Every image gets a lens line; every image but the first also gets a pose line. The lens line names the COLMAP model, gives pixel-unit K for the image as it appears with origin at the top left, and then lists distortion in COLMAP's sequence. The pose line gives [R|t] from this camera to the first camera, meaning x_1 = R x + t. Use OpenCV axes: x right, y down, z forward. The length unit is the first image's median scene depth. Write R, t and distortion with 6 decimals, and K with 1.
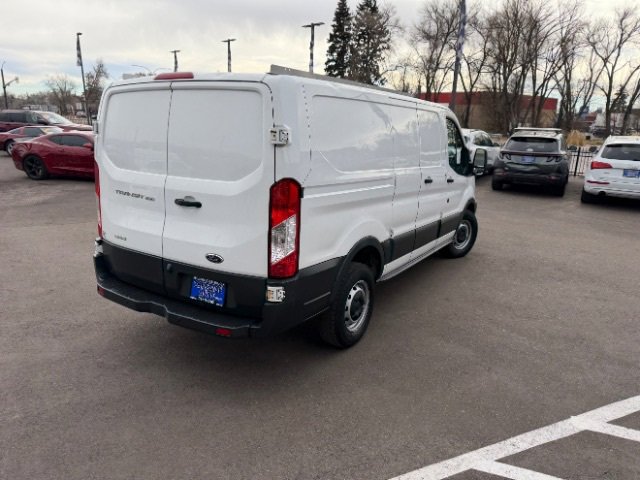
lens RADIAL K [[456.6, 0, 326.4], [0, 456.6, 238.5], [0, 0, 1]] dist [0.033692, -0.040486]
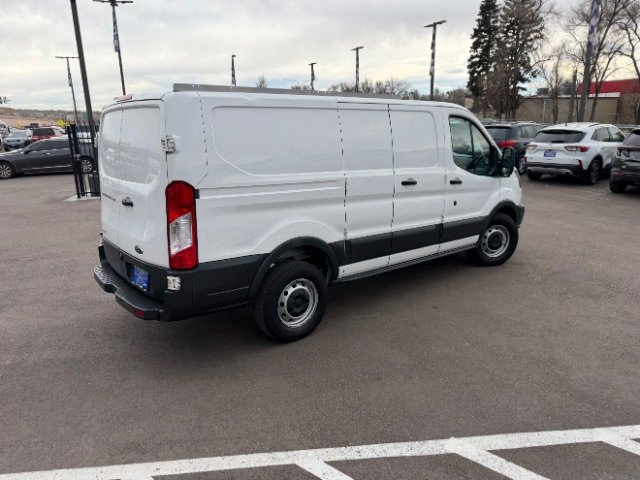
lens RADIAL K [[456.9, 0, 319.2], [0, 456.9, 237.6], [0, 0, 1]] dist [0.031282, -0.039996]
pose [[0.944206, 0.030583, -0.327931, 0.148121], [-0.033676, 0.999426, -0.003756, 0.000103], [0.327628, 0.014590, 0.944694, 0.010110]]
